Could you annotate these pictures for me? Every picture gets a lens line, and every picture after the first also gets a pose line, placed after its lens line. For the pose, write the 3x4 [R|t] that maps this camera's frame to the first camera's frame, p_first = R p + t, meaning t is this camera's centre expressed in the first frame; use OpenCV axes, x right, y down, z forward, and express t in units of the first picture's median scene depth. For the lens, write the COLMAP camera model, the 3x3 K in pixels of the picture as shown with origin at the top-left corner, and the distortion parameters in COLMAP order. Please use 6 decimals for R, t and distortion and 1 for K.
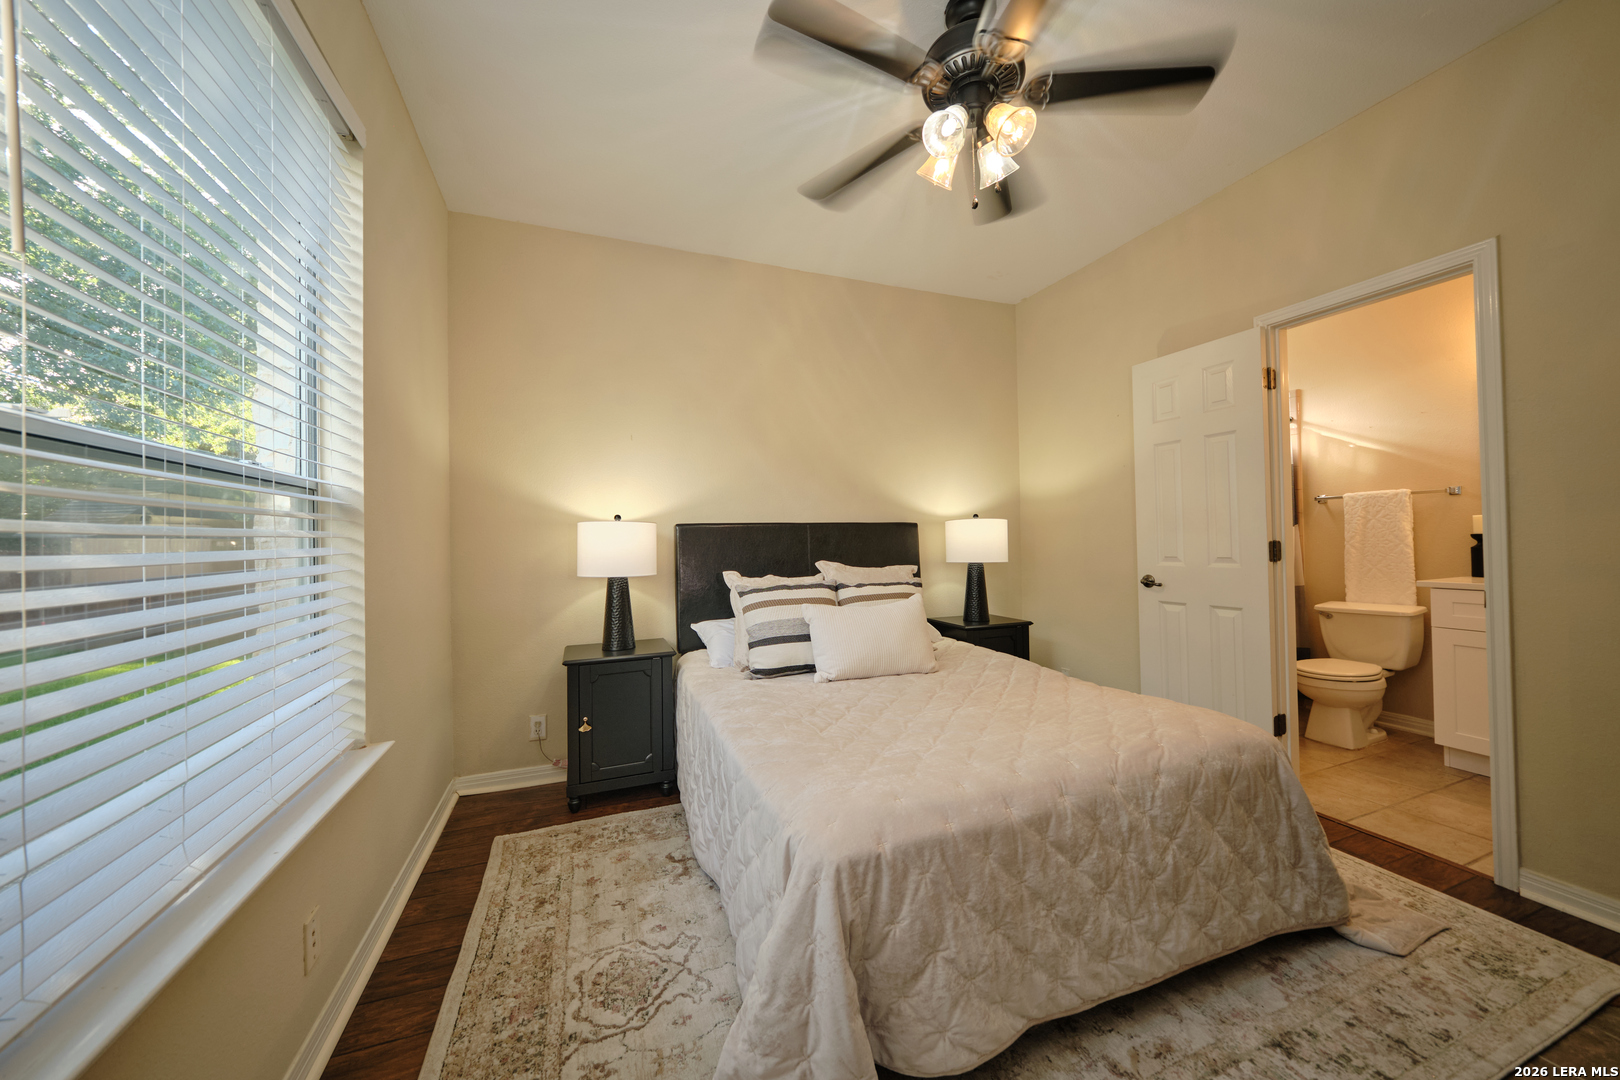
lens RADIAL K [[580.5, 0, 812.5], [0, 580.5, 533.0], [0, 0, 1]] dist [-0.000667, -0.000111]
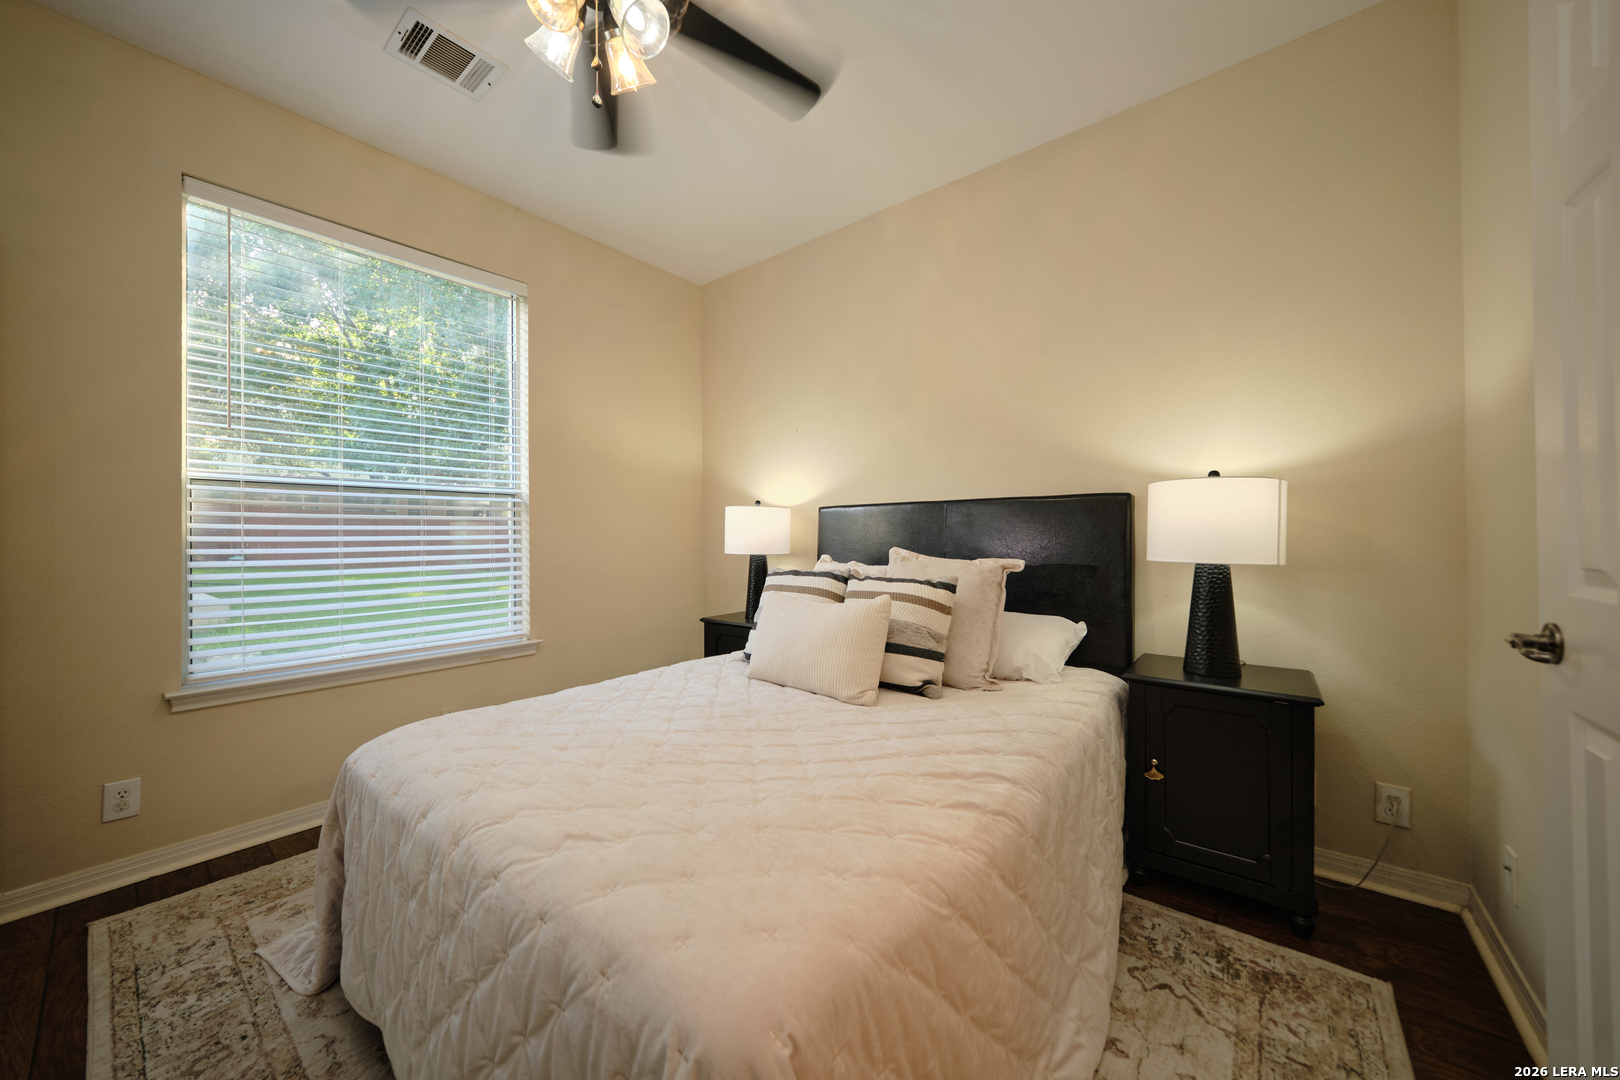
lens RADIAL K [[580.5, 0, 812.5], [0, 580.5, 533.0], [0, 0, 1]] dist [-0.000667, -0.000111]
pose [[0.498580, -0.002219, -0.866841, 0.630615], [0.003183, 0.999995, -0.000729, 0.027347], [0.866838, -0.002396, 0.498584, 0.490754]]
